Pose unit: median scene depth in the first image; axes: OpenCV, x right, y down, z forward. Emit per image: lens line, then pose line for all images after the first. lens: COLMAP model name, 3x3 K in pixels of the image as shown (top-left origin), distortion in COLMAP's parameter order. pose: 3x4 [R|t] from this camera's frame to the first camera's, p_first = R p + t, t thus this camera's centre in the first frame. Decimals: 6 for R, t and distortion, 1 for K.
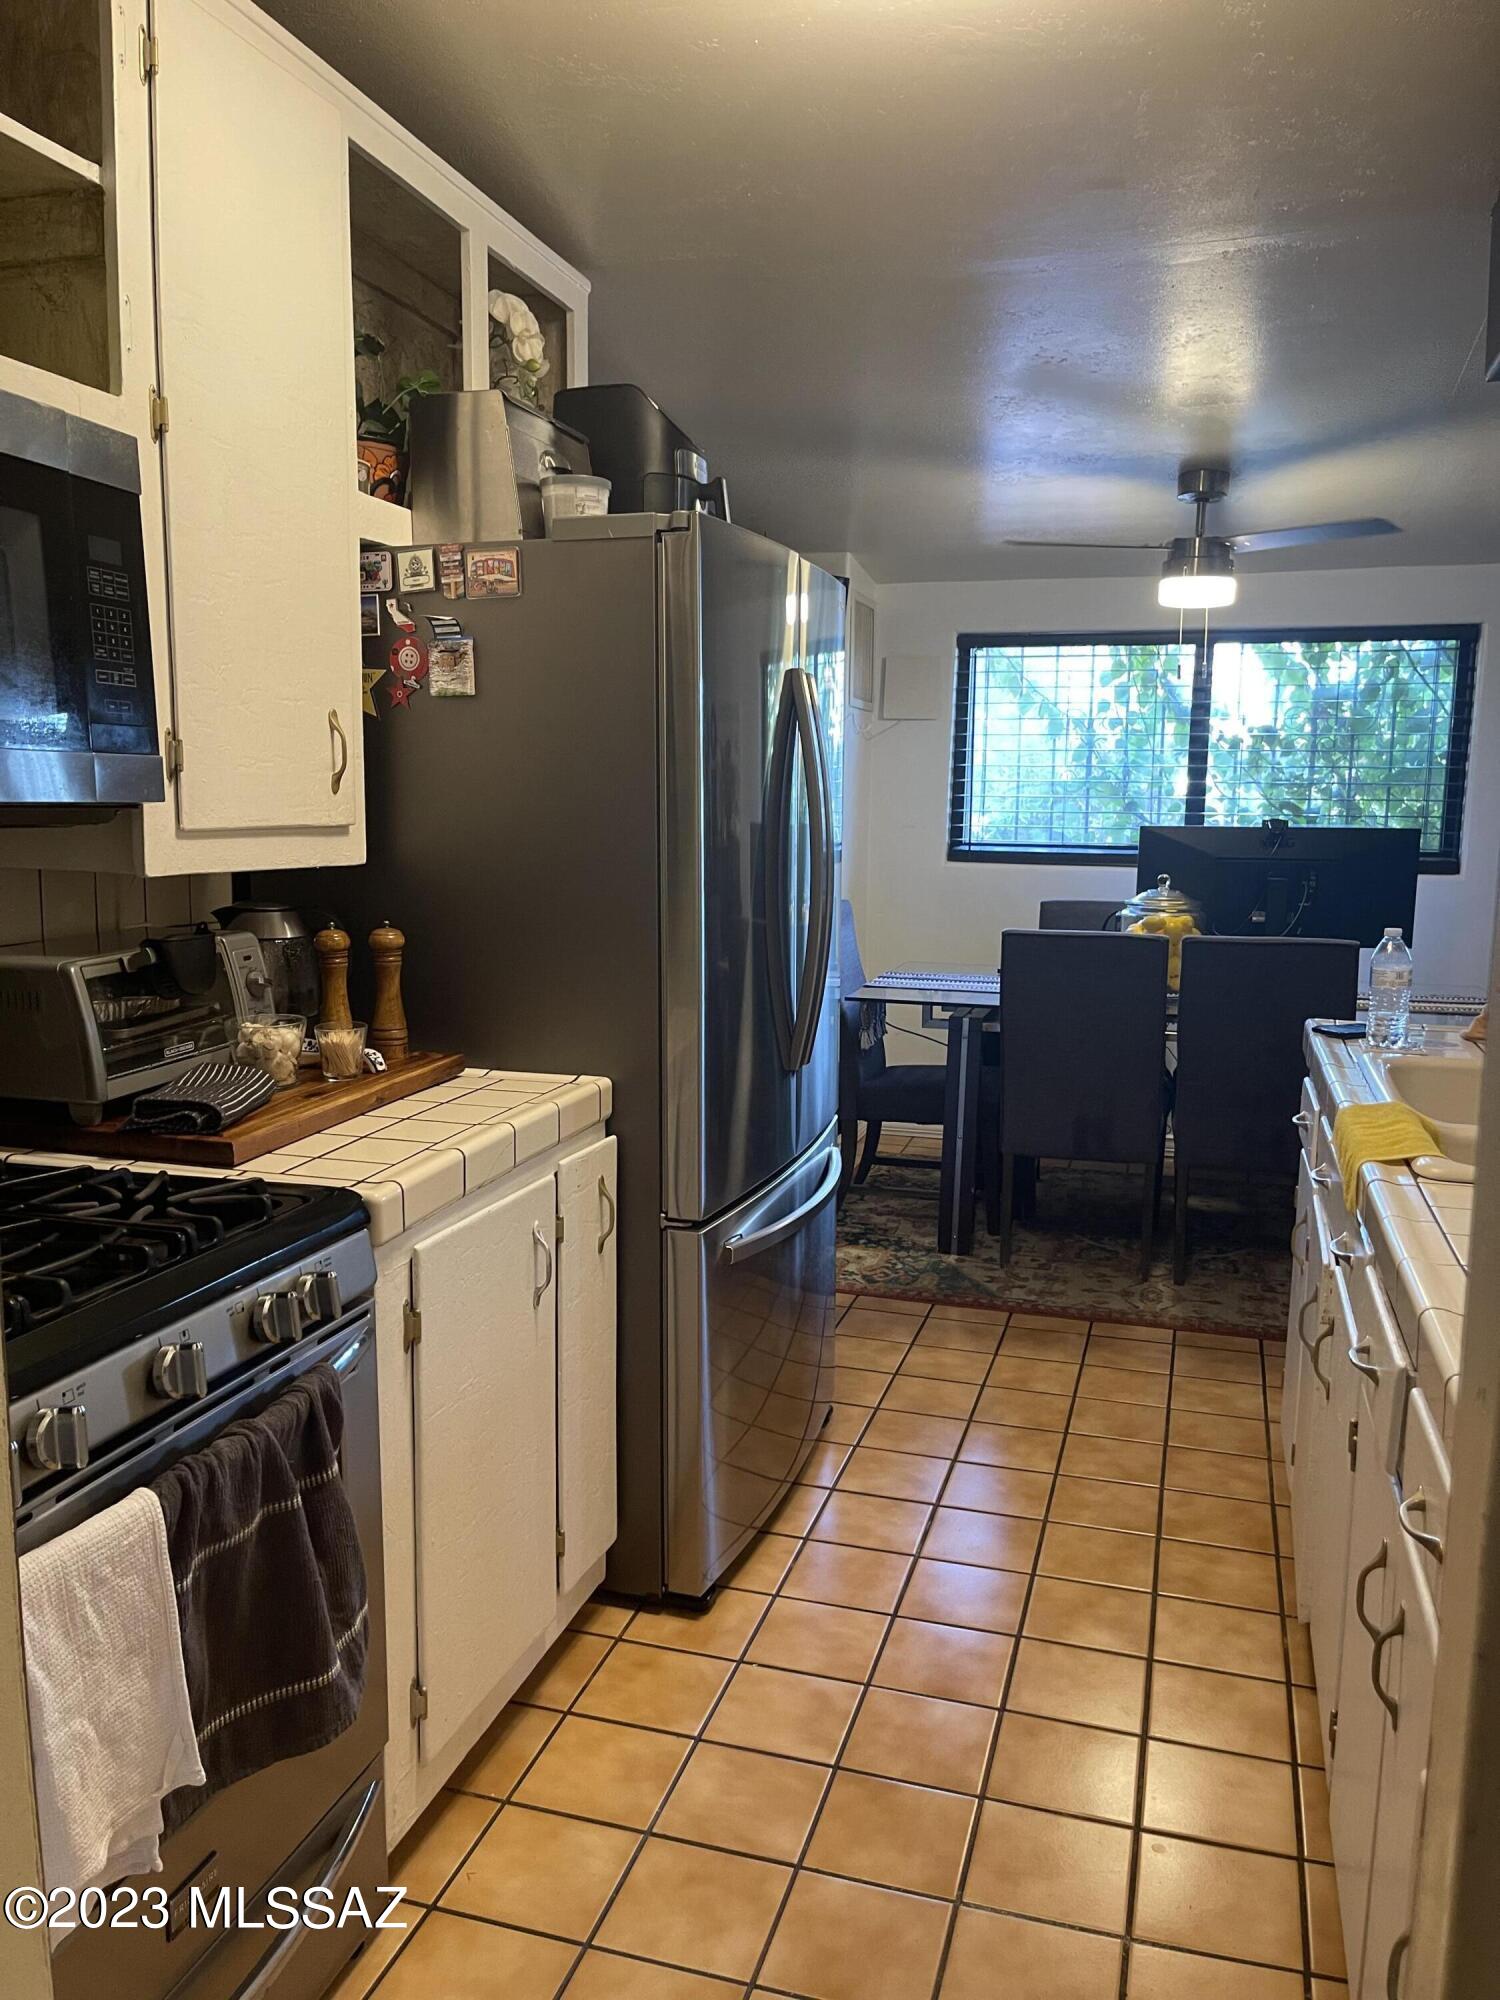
lens RADIAL K [[1513.9, 0, 749.9], [0, 1513.9, 1012.6], [0, 0, 1]] dist [0.081016, -0.127541]
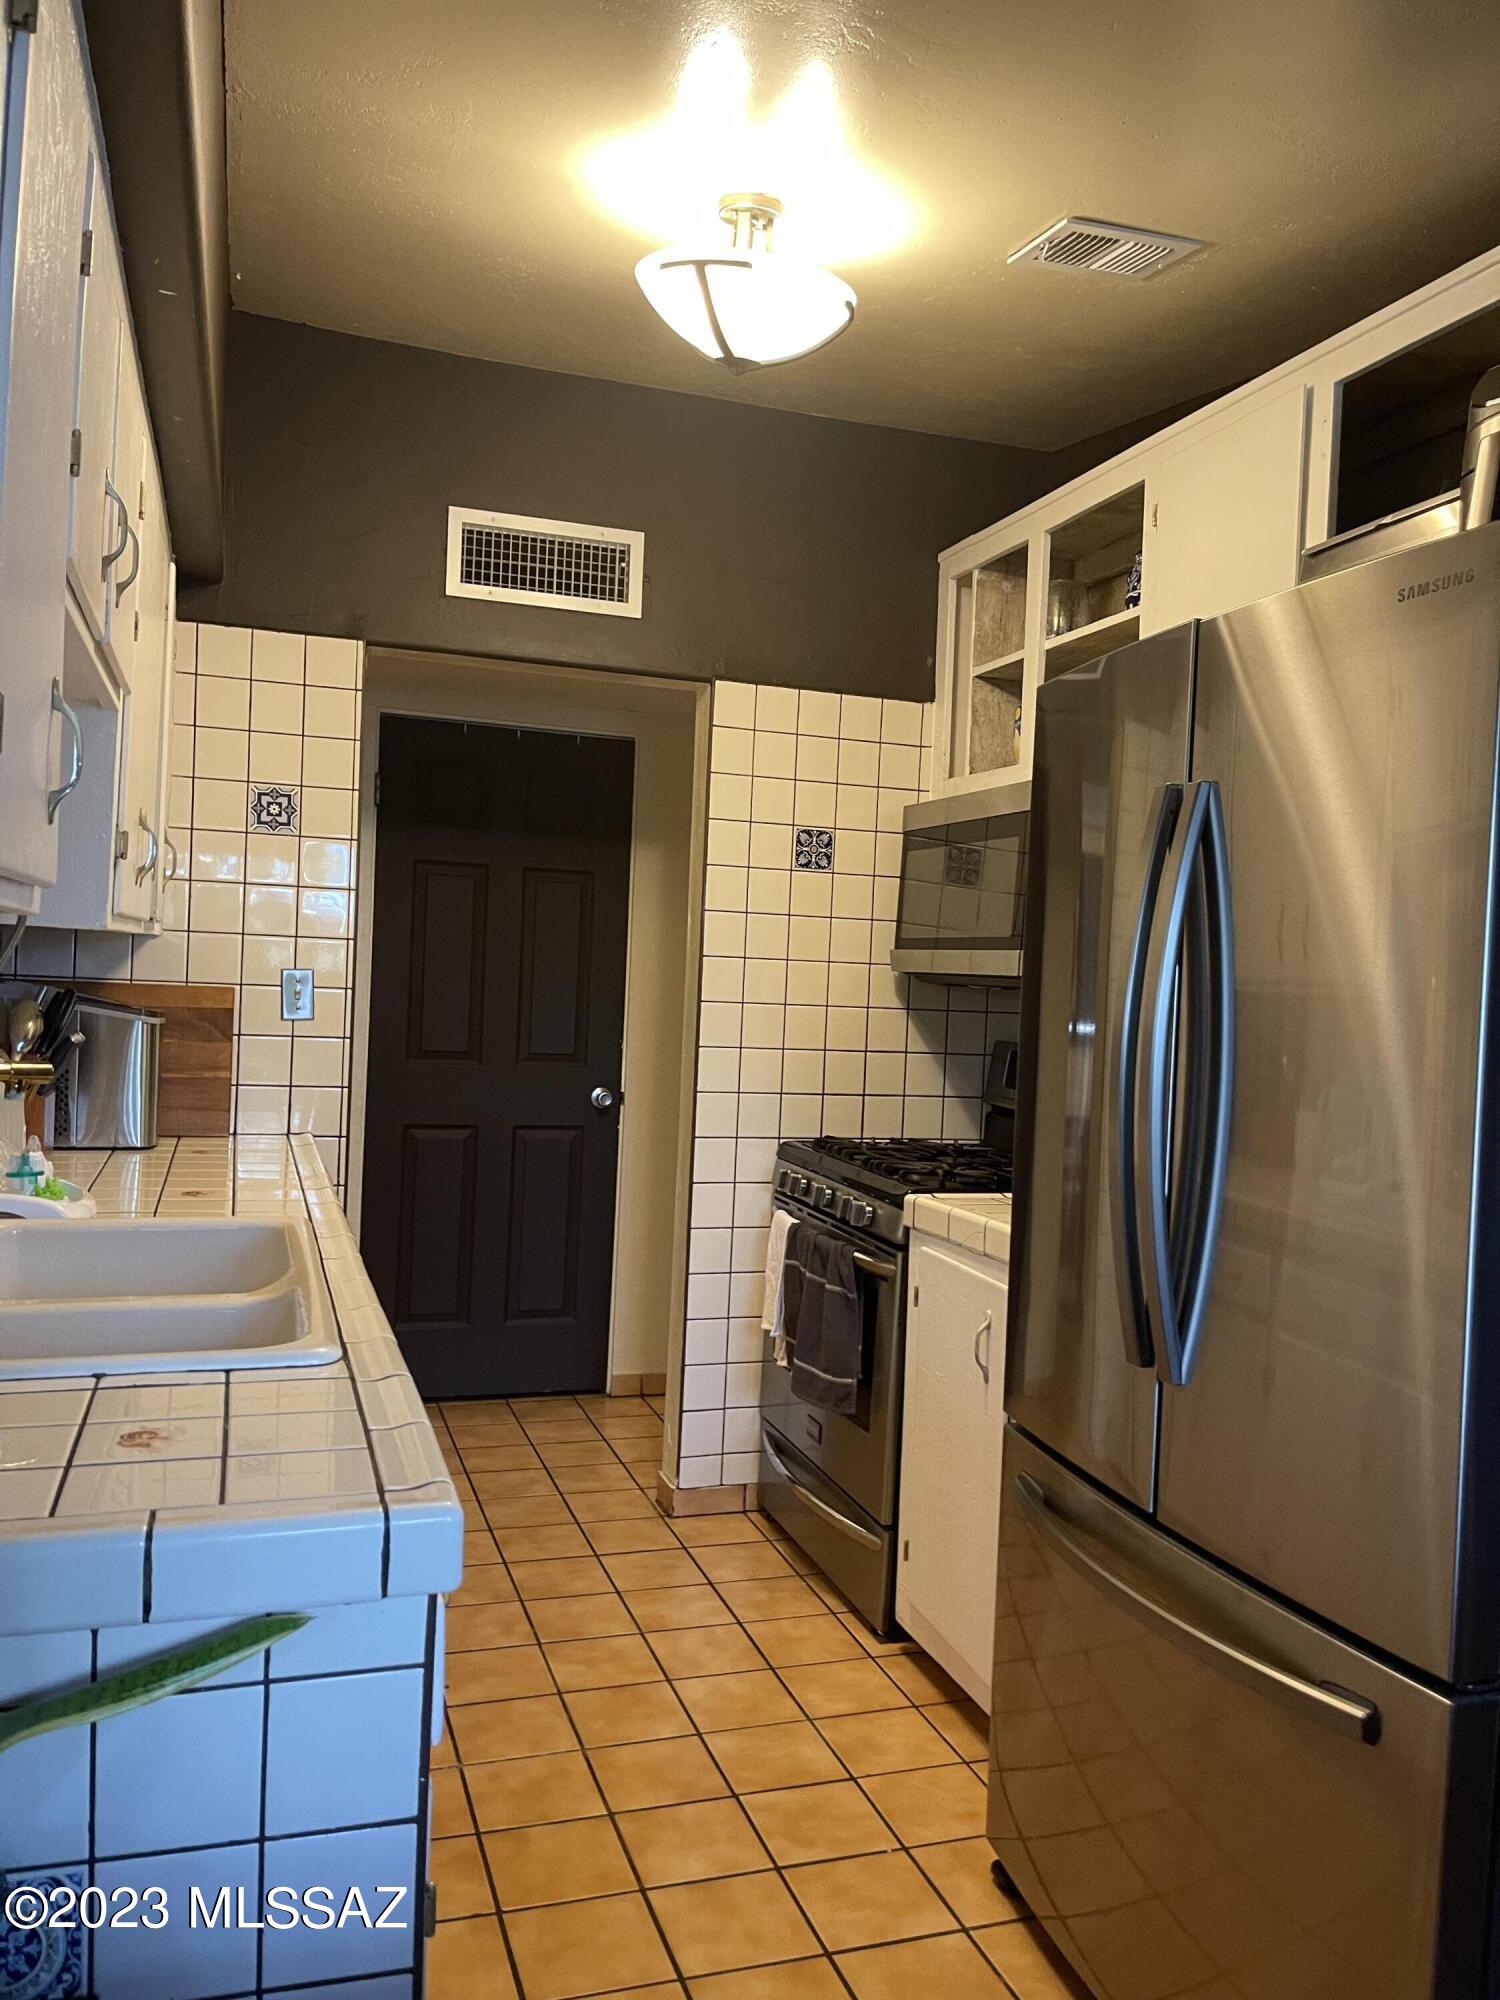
lens RADIAL K [[1513.9, 0, 749.9], [0, 1513.9, 1012.6], [0, 0, 1]] dist [0.081016, -0.127541]
pose [[-0.813600, -0.030213, -0.580639, 0.740502], [-0.137023, 0.980484, 0.140980, -0.244893], [0.565048, 0.194262, -0.801862, 1.839492]]
